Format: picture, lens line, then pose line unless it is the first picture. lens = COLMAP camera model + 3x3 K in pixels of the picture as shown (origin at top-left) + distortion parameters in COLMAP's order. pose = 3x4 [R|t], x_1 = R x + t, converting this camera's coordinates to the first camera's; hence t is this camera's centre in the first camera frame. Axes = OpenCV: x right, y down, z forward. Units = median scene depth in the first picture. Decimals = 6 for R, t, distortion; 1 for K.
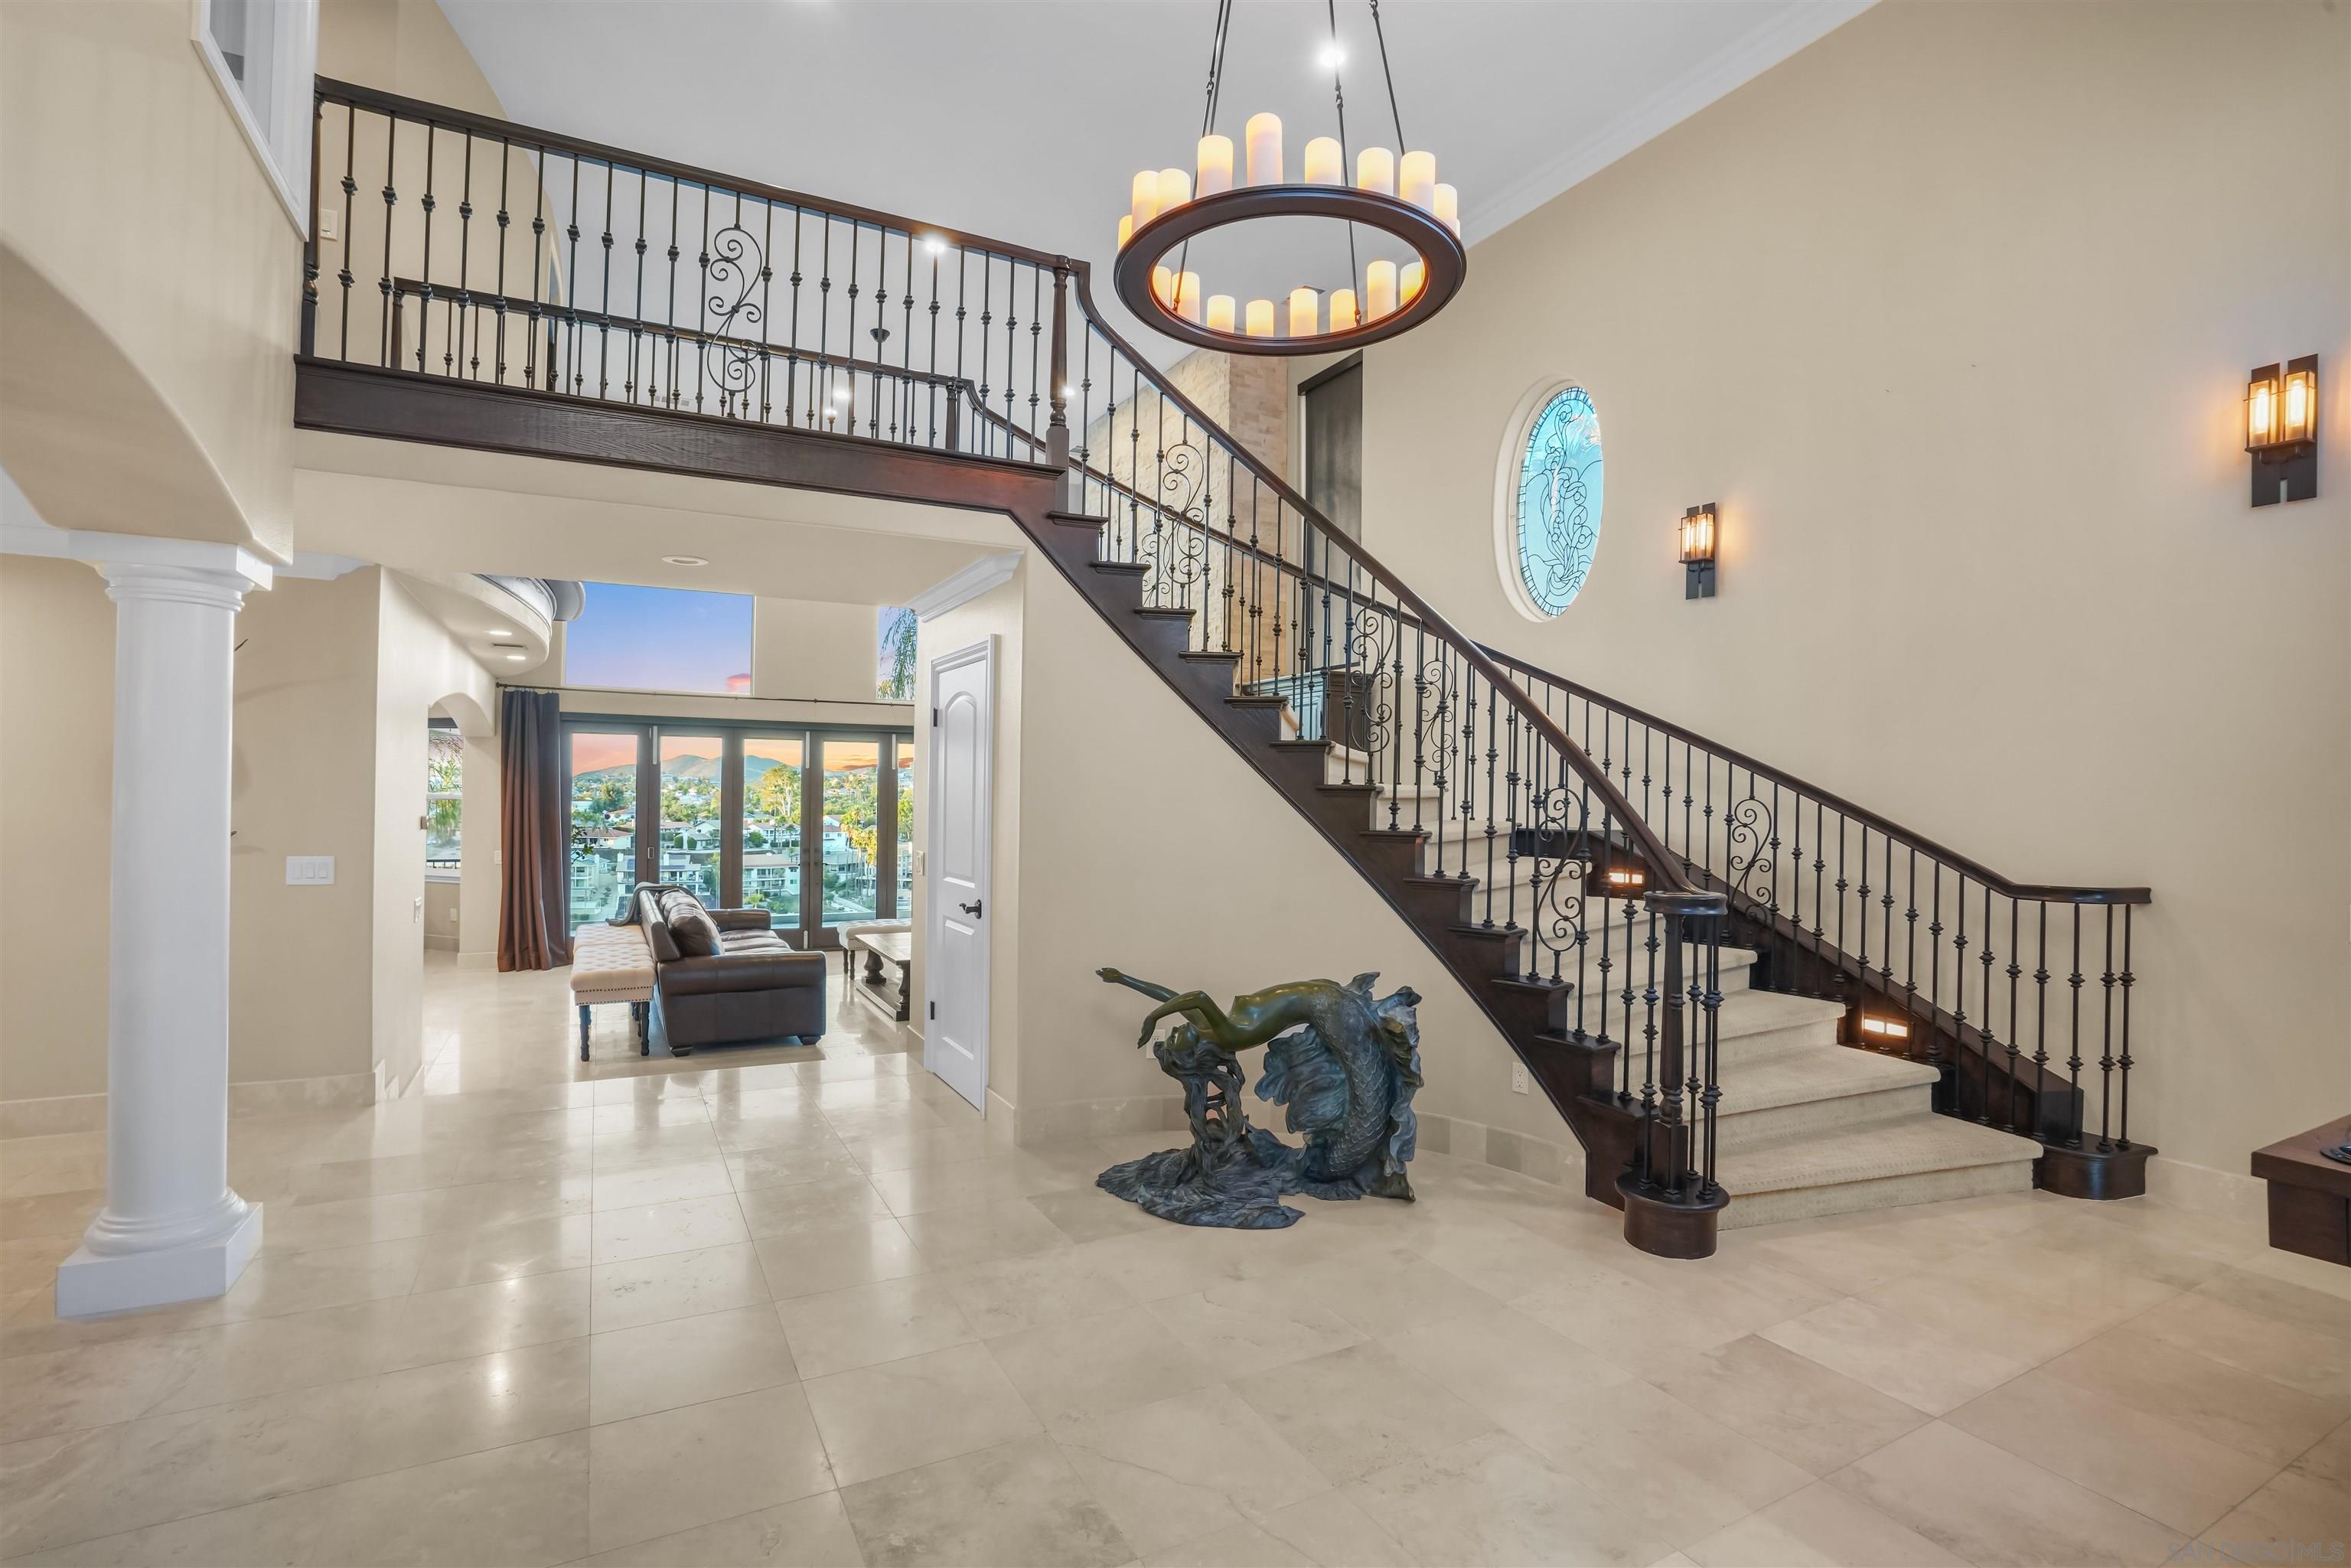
lens RADIAL K [[1089.4, 0, 1175.9], [0, 1089.4, 774.8], [0, 0, 1]] dist [-0.053187, 0.022751]
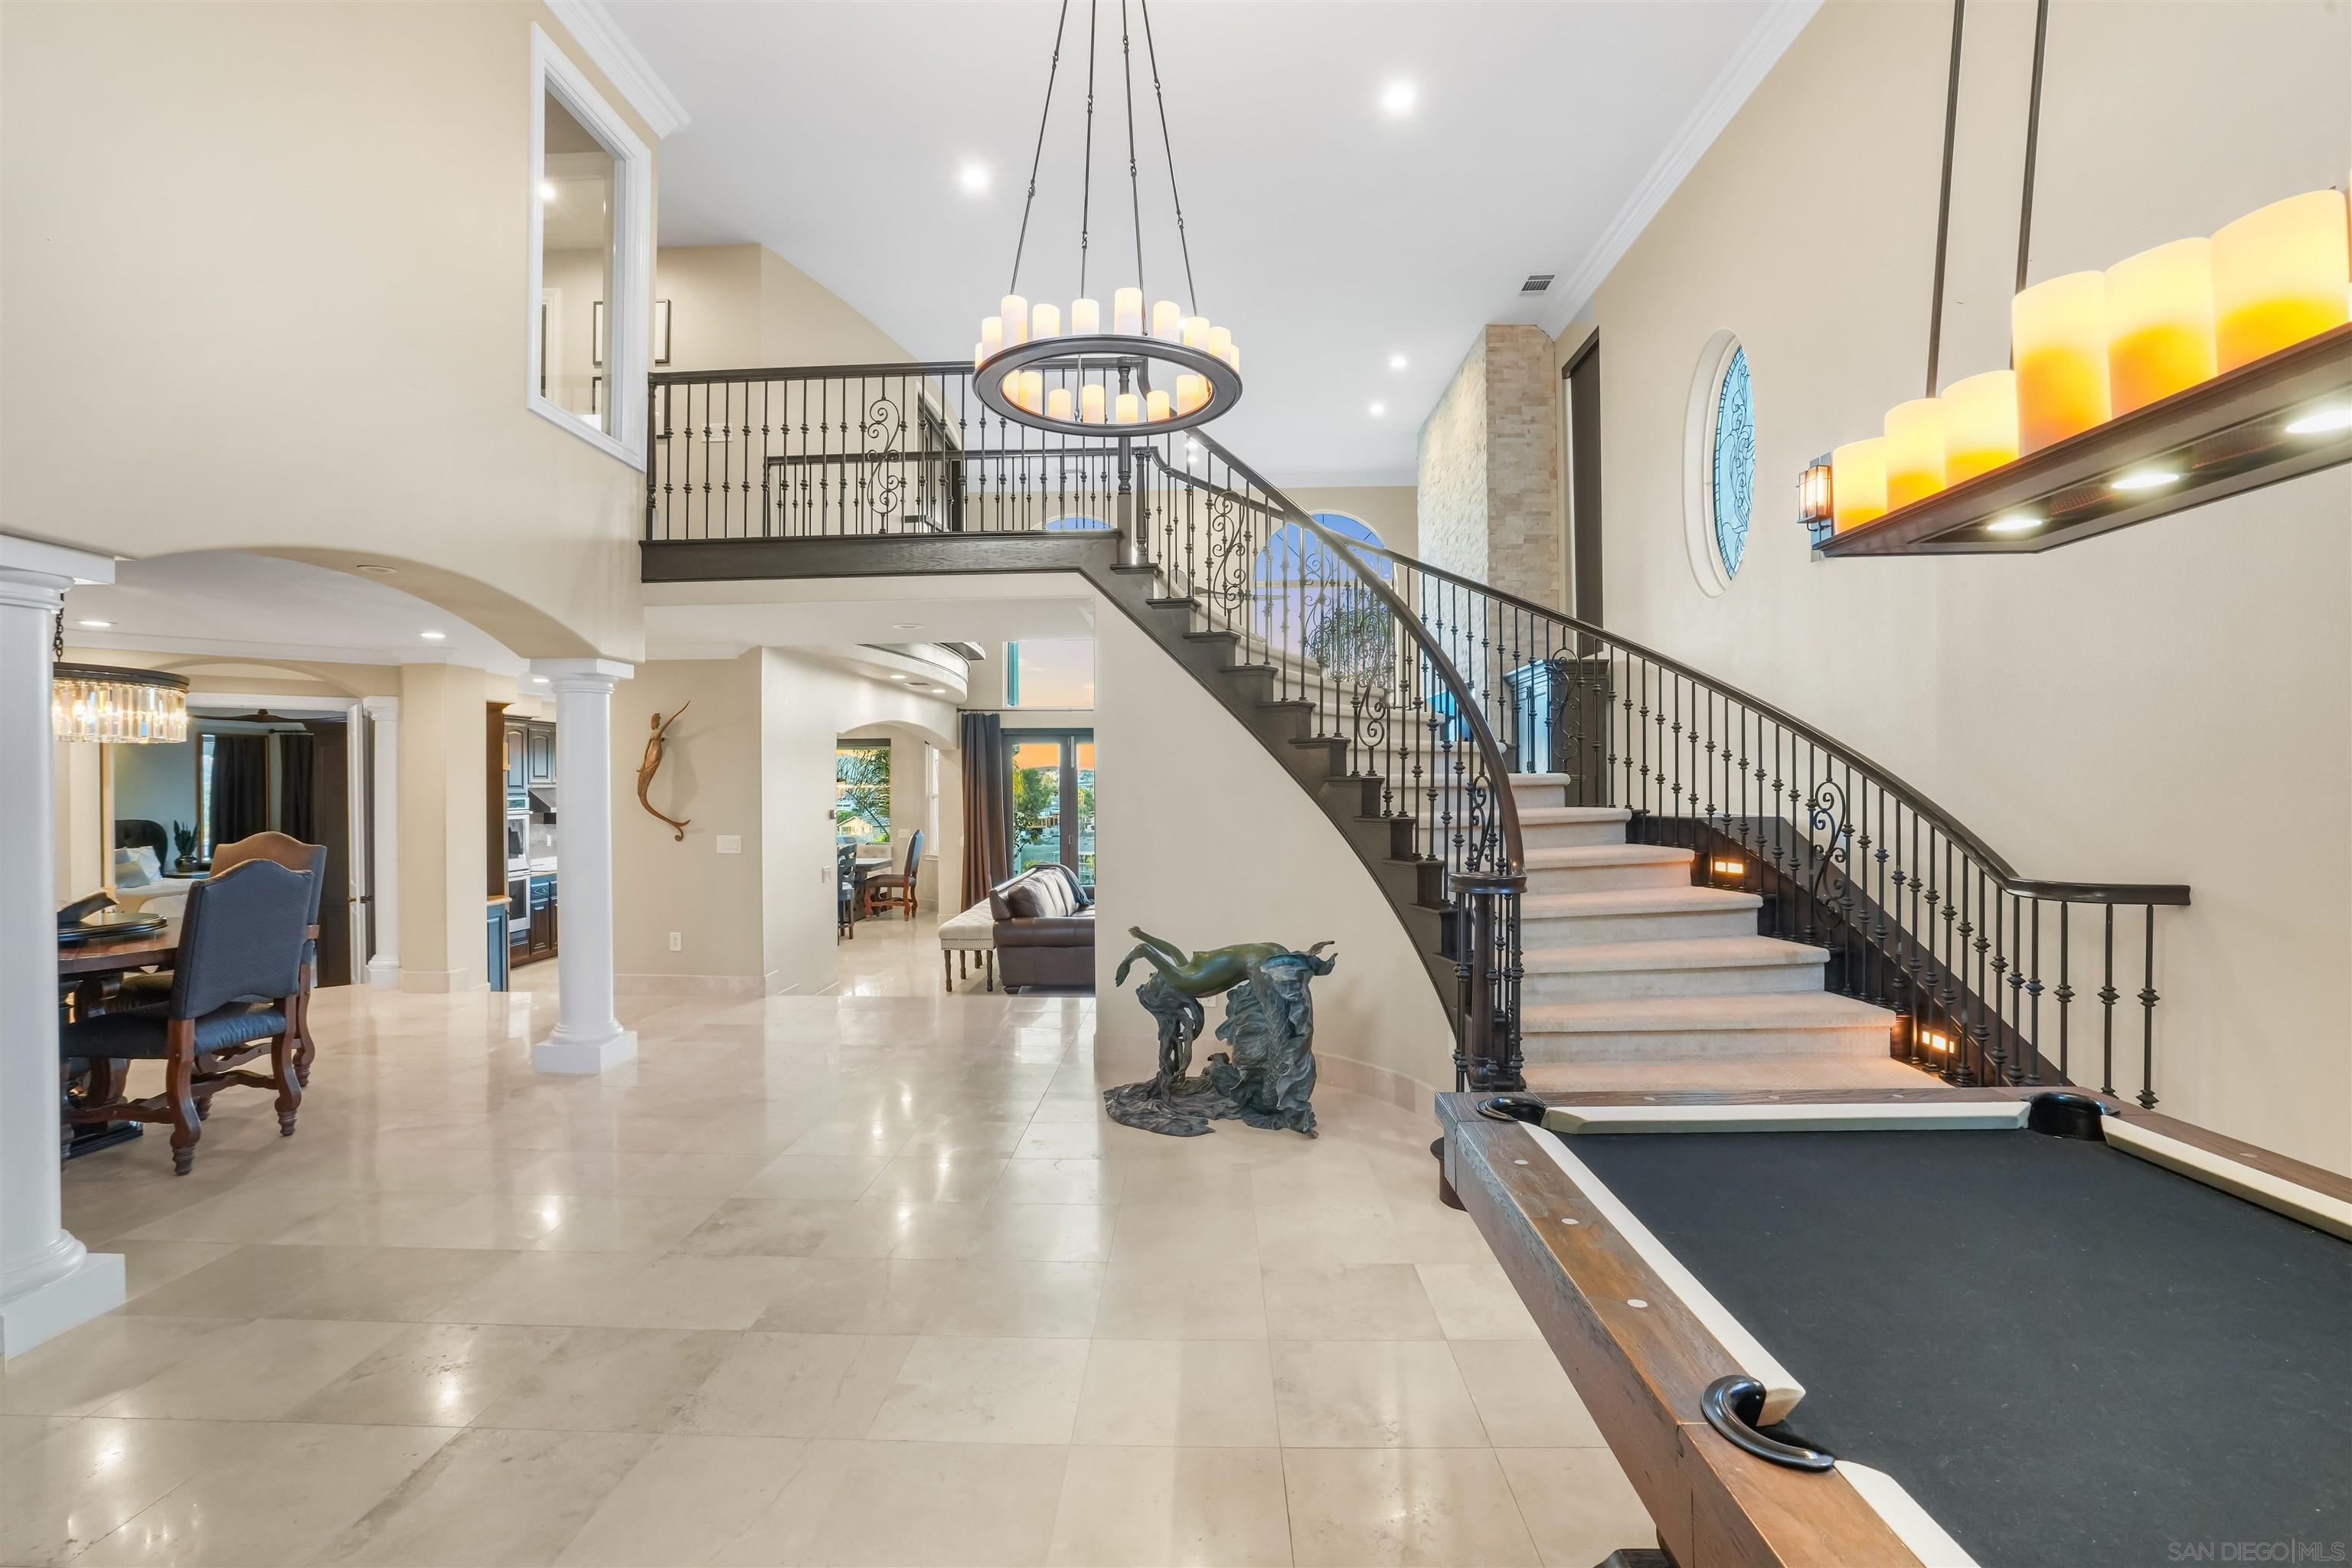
lens RADIAL K [[1089.4, 0, 1179.3], [0, 1089.4, 773.7], [0, 0, 1]] dist [-0.053755, 0.014000]
pose [[0.869827, -0.022013, -0.492865, 0.632664], [0.025293, 0.999680, -0.000011, 0.002037], [0.492707, -0.012457, 0.870106, -0.071381]]
